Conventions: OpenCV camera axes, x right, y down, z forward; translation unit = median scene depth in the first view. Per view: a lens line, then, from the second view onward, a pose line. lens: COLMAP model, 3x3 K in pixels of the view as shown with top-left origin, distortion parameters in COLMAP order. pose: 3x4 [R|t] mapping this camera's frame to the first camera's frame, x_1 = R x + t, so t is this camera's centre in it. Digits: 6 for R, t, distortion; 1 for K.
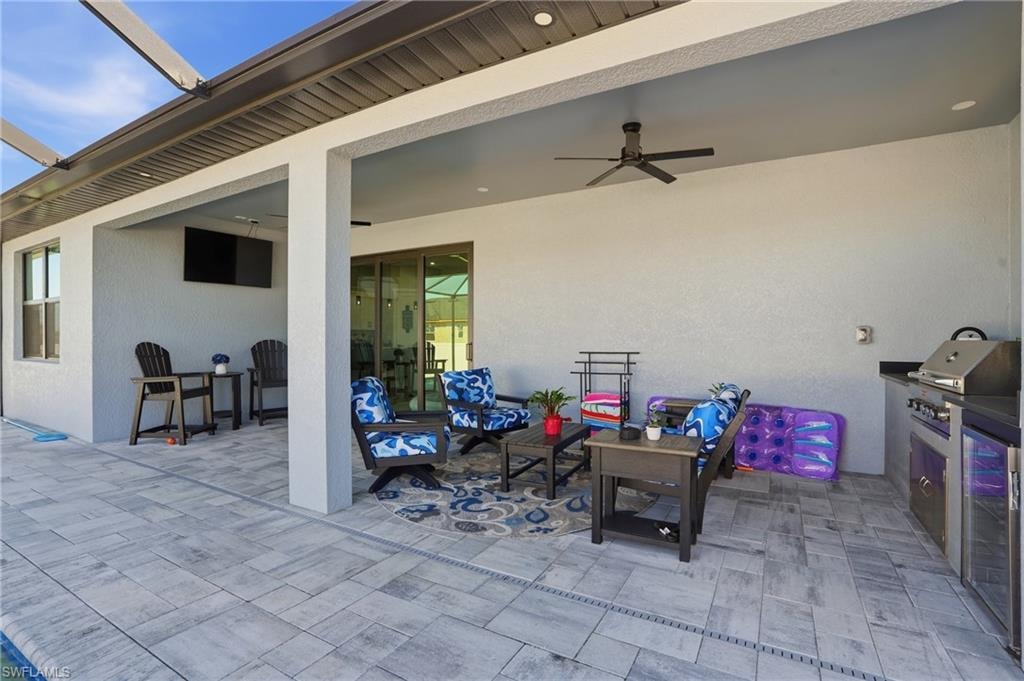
lens RADIAL K [[475.3, 0, 509.7], [0, 475.3, 338.7], [0, 0, 1]] dist [-0.068596, 0.023291]
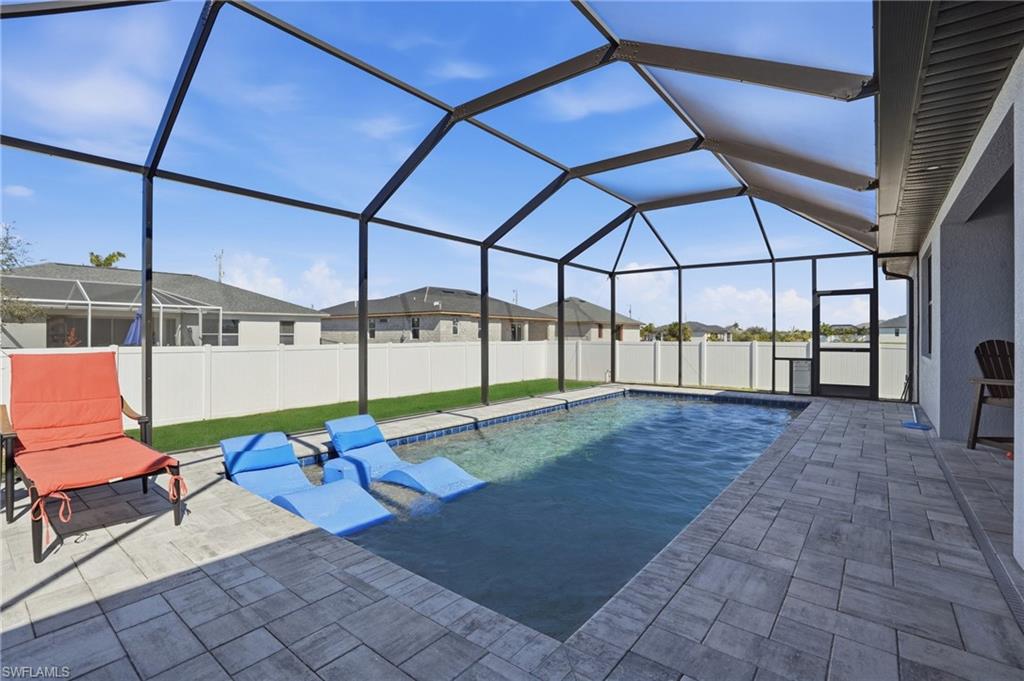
lens RADIAL K [[465.5, 0, 494.5], [0, 465.5, 341.6], [0, 0, 1]] dist [-0.076045, 0.019352]
pose [[-0.190909, 0.012019, -0.981534, 0.323658], [-0.001380, 0.999921, 0.012512, 0.001997], [0.981607, 0.003743, -0.190877, 0.276256]]
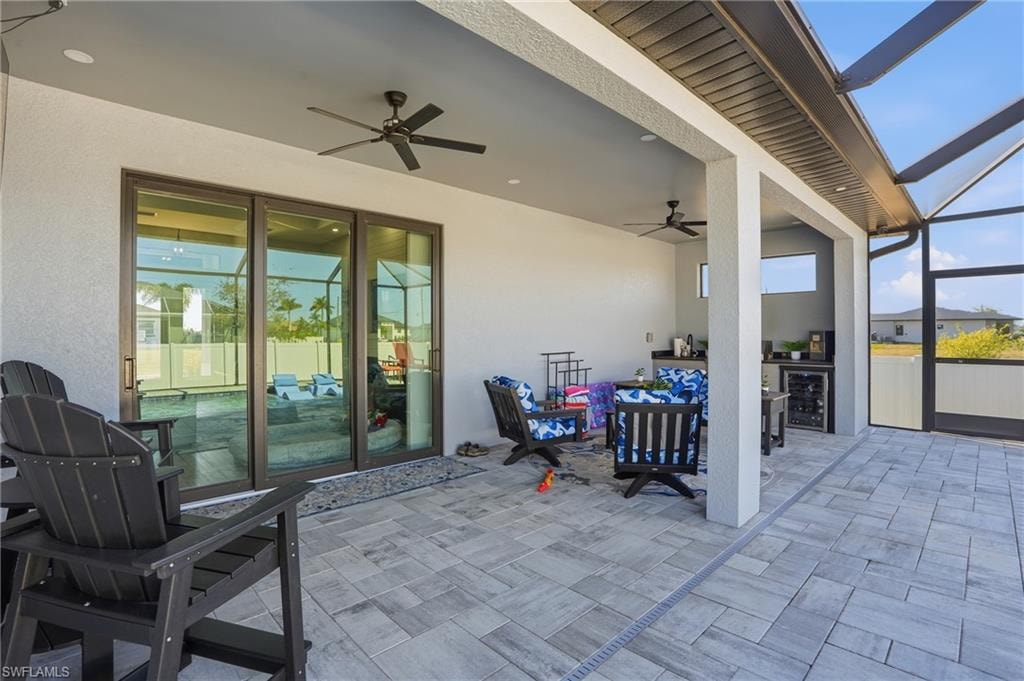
lens RADIAL K [[475.3, 0, 509.7], [0, 475.3, 338.7], [0, 0, 1]] dist [-0.068596, 0.023291]
pose [[0.288628, -0.011567, 0.957372, -1.310104], [0.007176, 0.999925, 0.009917, -0.027306], [-0.957415, 0.004008, 0.288689, 1.036596]]
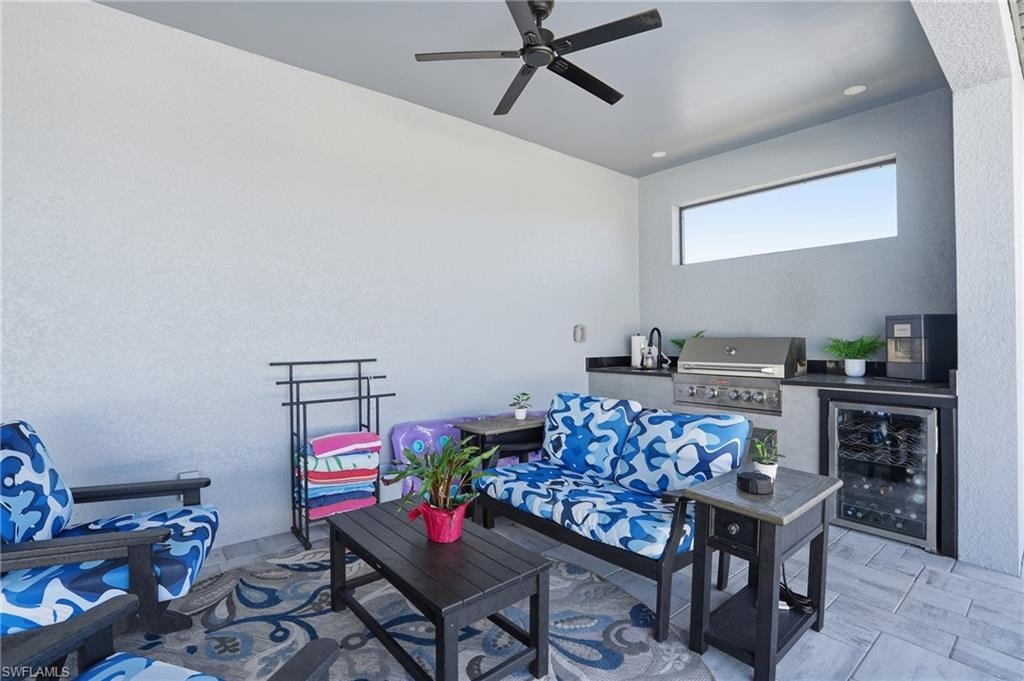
lens RADIAL K [[475.3, 0, 509.7], [0, 475.3, 338.7], [0, 0, 1]] dist [-0.068596, 0.023291]
pose [[0.368670, -0.000932, 0.929560, -0.322511], [0.007206, 0.999972, -0.001856, 0.005238], [-0.929532, 0.007383, 0.368667, 0.782388]]
